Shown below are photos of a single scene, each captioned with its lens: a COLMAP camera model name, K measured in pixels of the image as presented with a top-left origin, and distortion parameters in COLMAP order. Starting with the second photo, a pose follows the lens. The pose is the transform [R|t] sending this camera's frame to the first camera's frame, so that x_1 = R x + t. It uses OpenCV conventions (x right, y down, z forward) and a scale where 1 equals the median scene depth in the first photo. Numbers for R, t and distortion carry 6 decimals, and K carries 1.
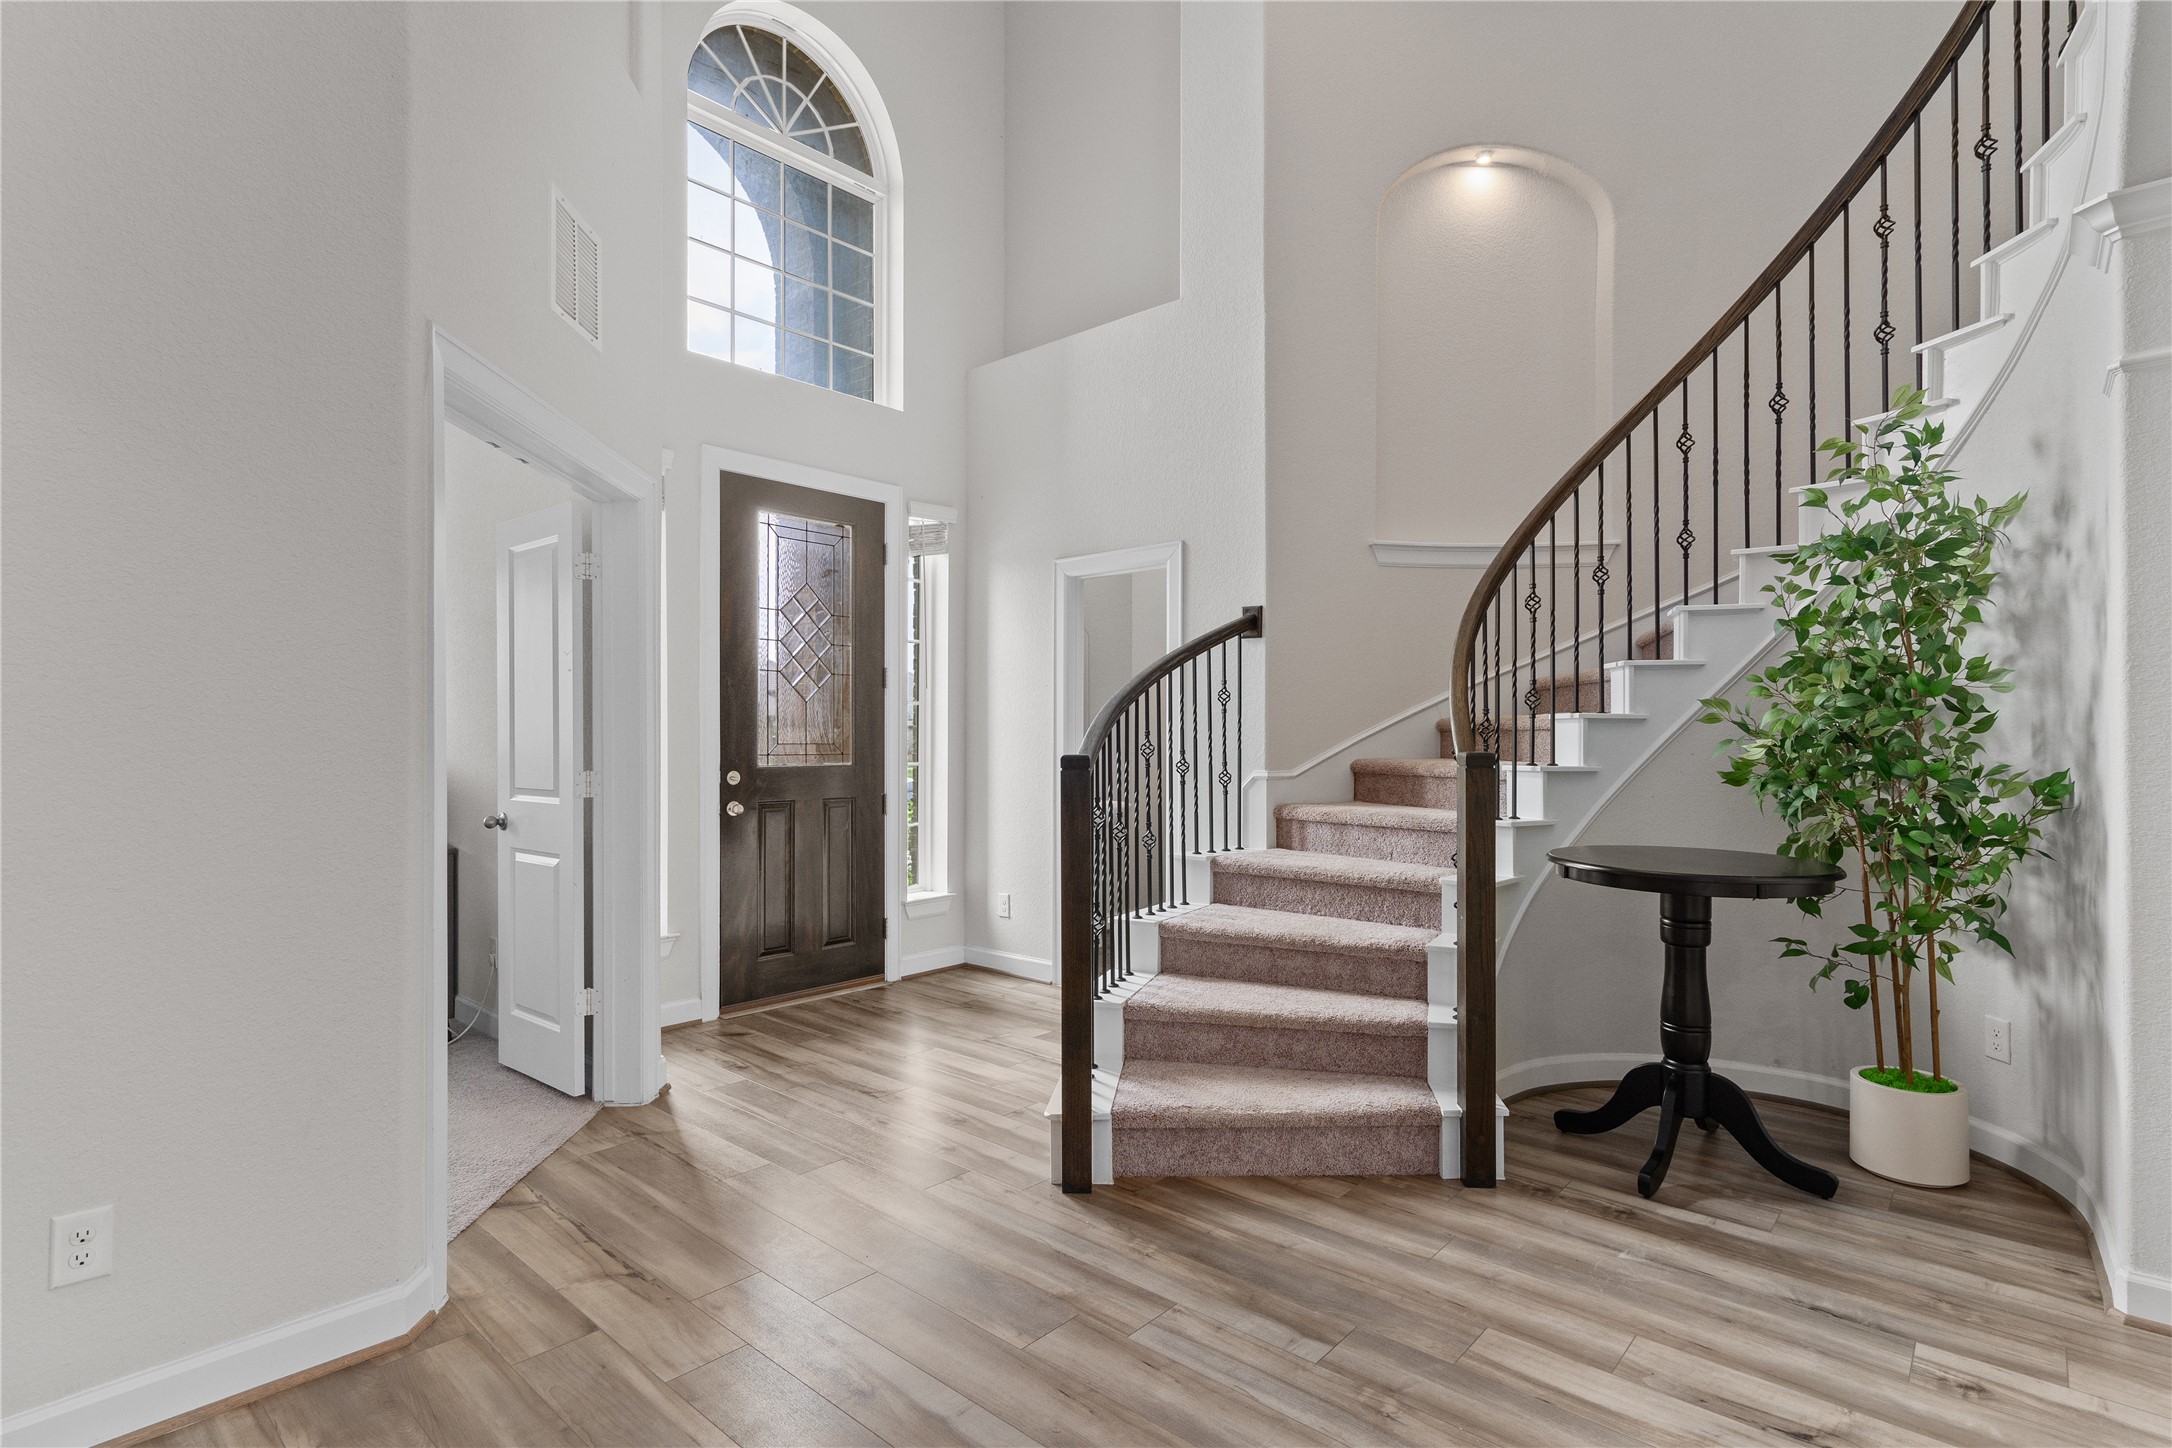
lens RADIAL K [[1071.3, 0, 1086.8], [0, 1071.3, 734.4], [0, 0, 1]] dist [-0.000854, 0.000431]
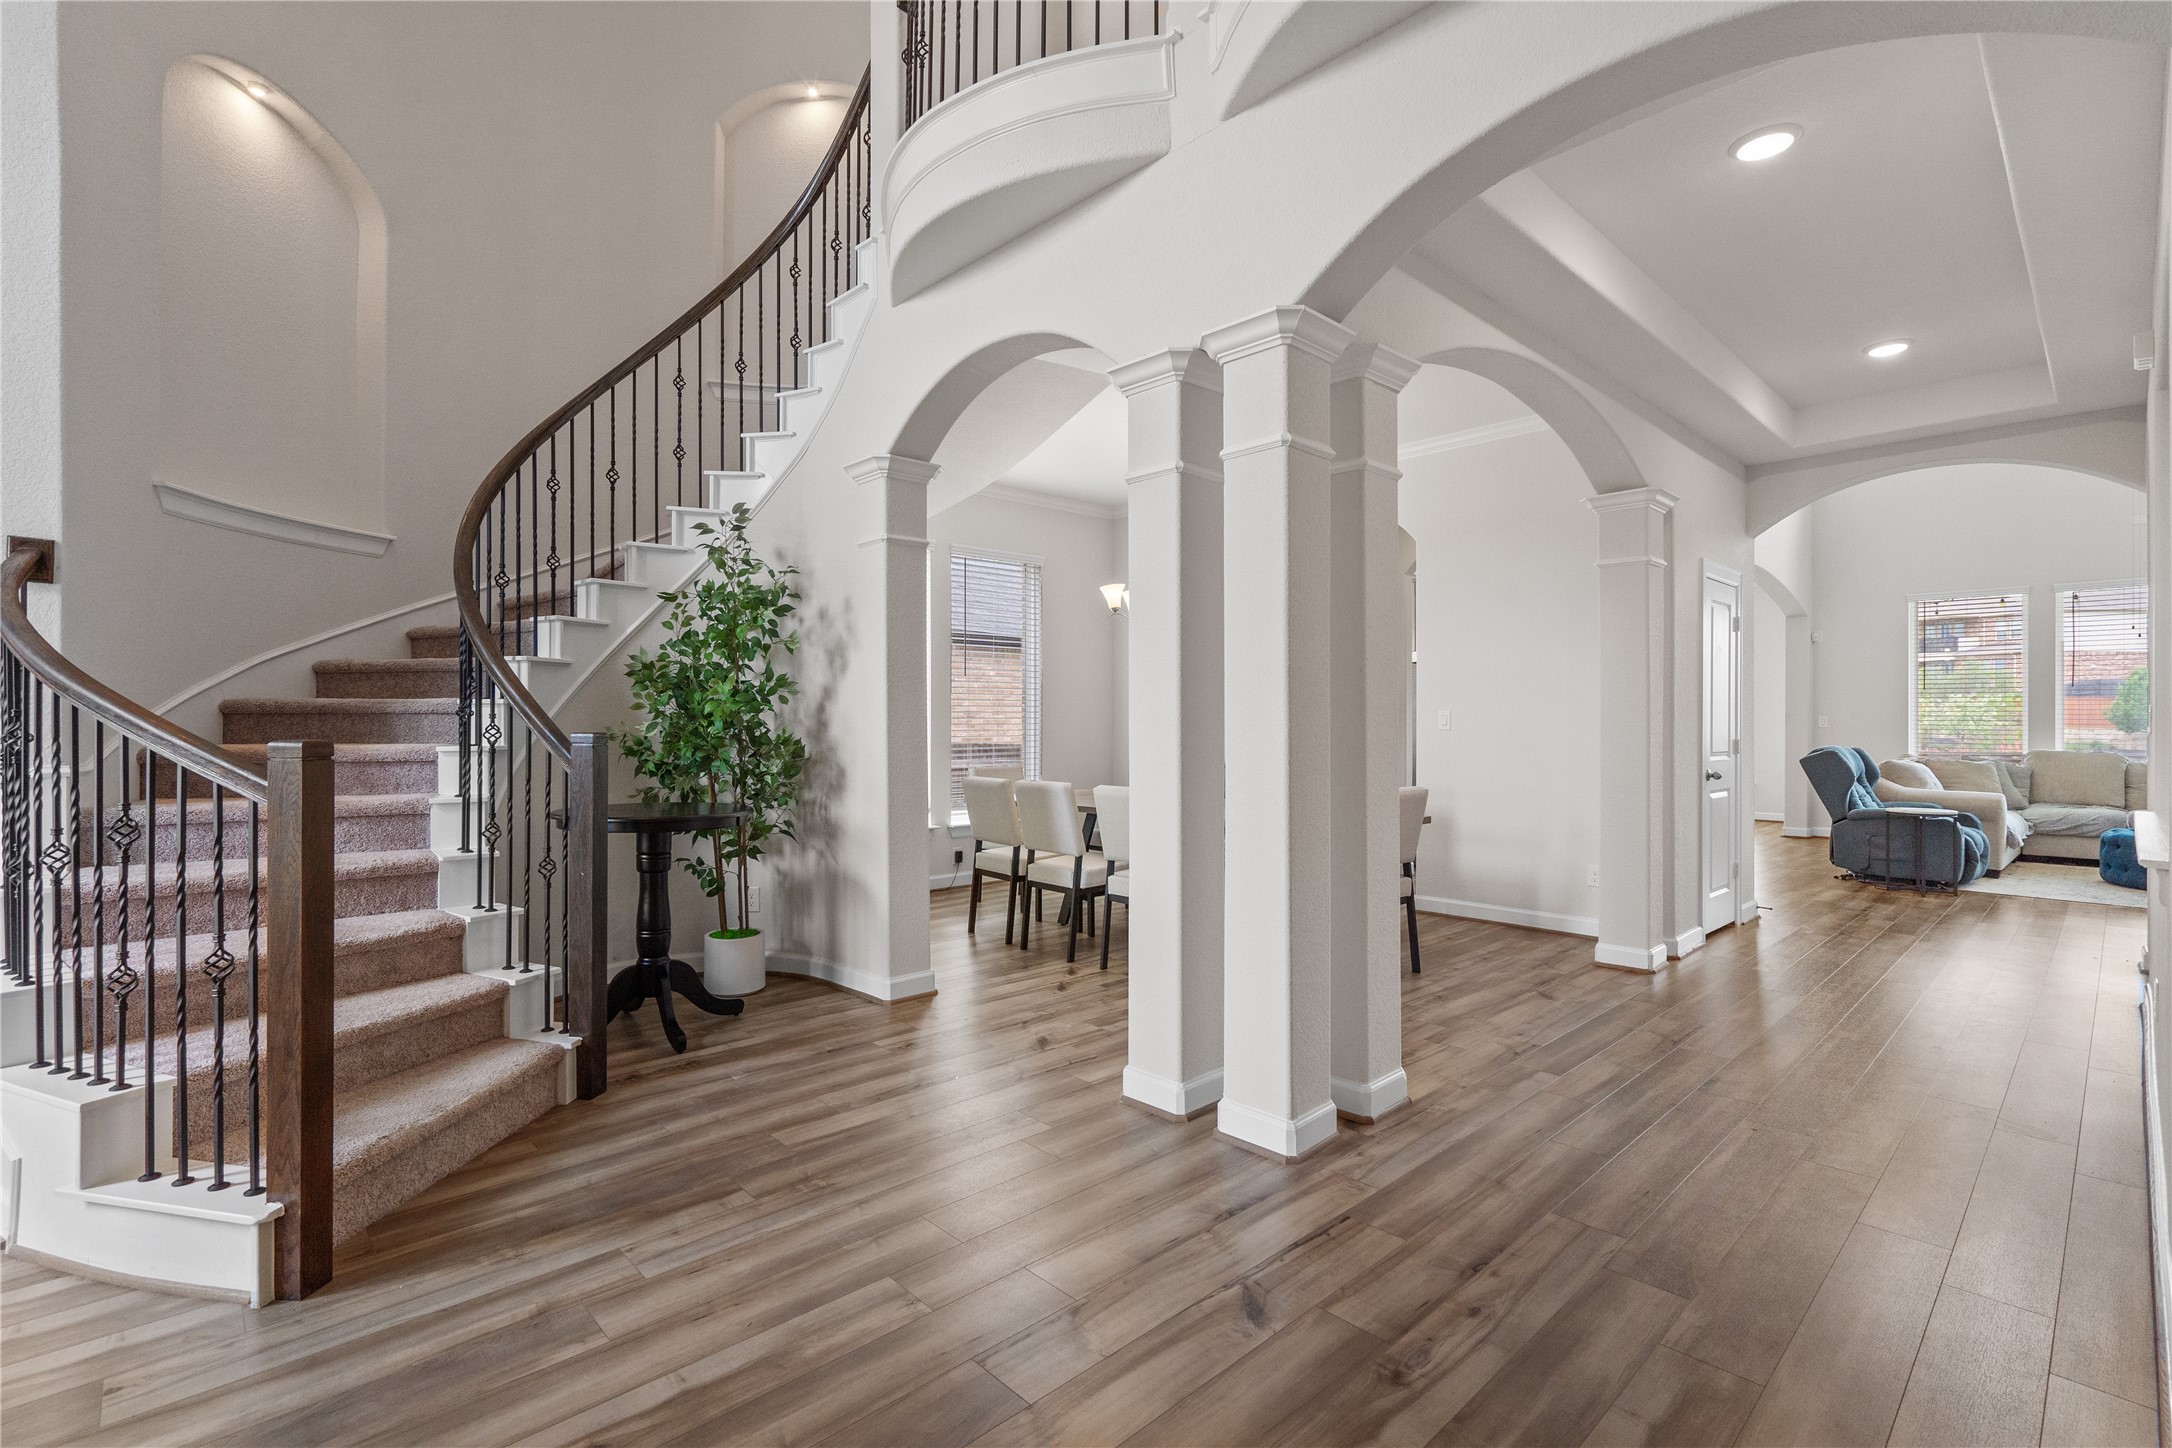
lens RADIAL K [[999.0, 0, 1088.1], [0, 999.0, 719.4], [0, 0, 1]] dist [-0.000310, -0.000376]
pose [[0.070526, 0.002935, 0.997506, -0.721325], [-0.001294, 0.999995, -0.002851, 0.005176], [-0.997509, -0.001090, 0.070529, 0.381684]]
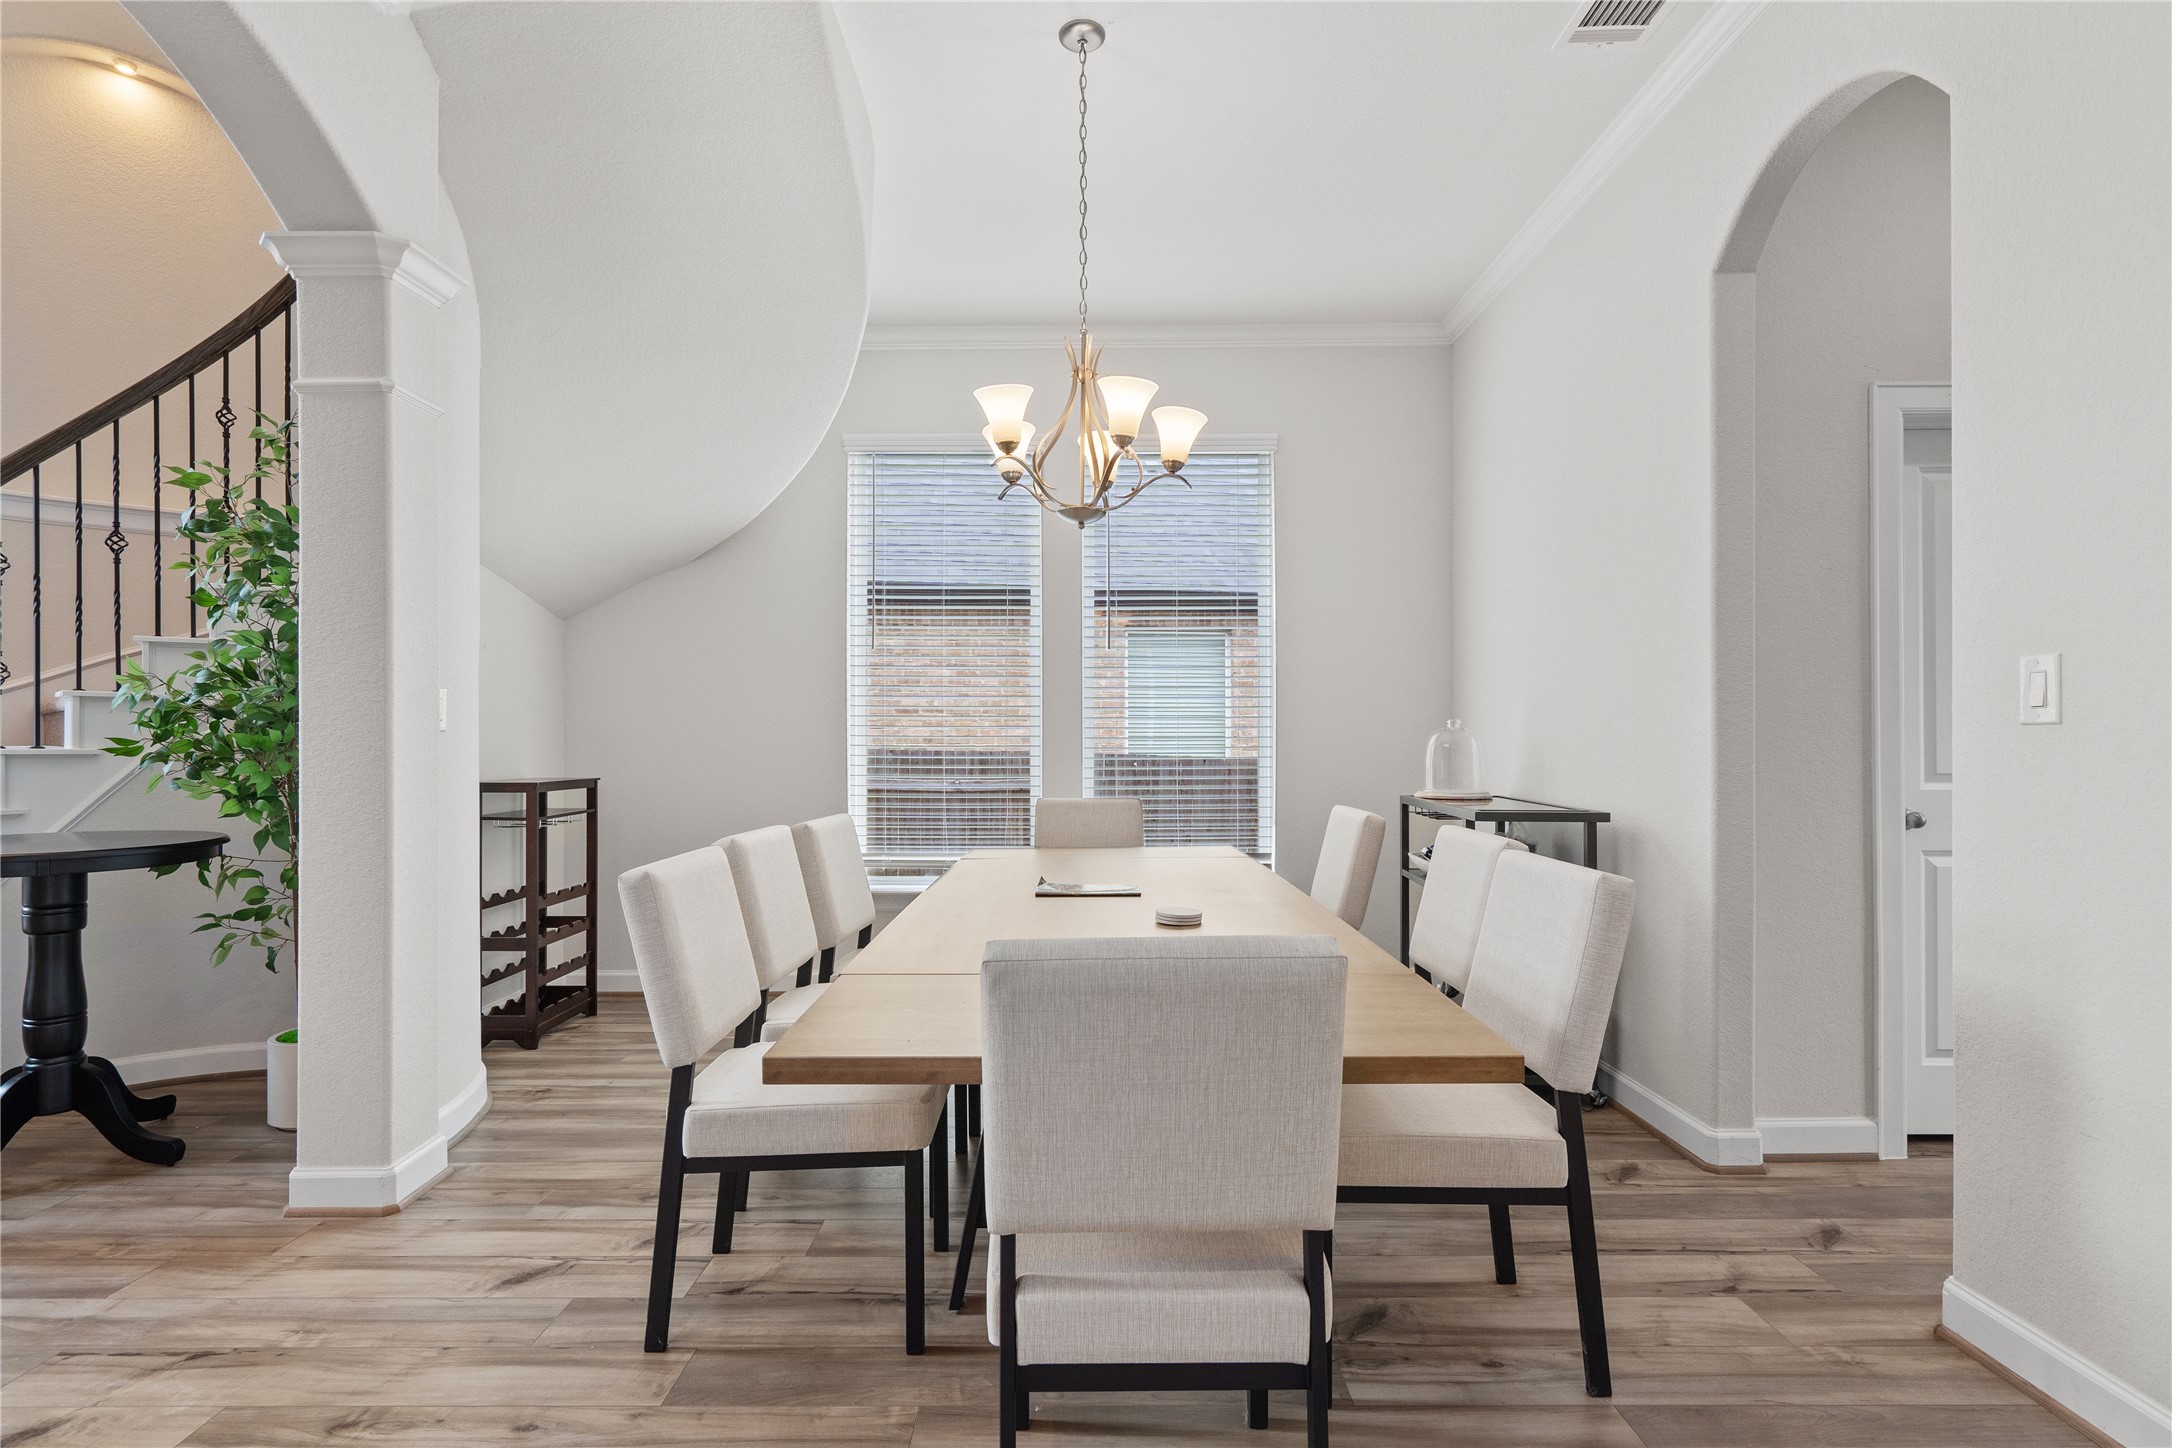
lens RADIAL K [[1071.3, 0, 1084.8], [0, 1071.3, 729.2], [0, 0, 1]] dist [-0.000854, 0.000431]
pose [[0.734365, 0.008658, 0.678700, 0.631640], [-0.002913, 0.999950, -0.009604, 0.028202], [-0.678749, 0.005076, 0.734353, -0.331409]]
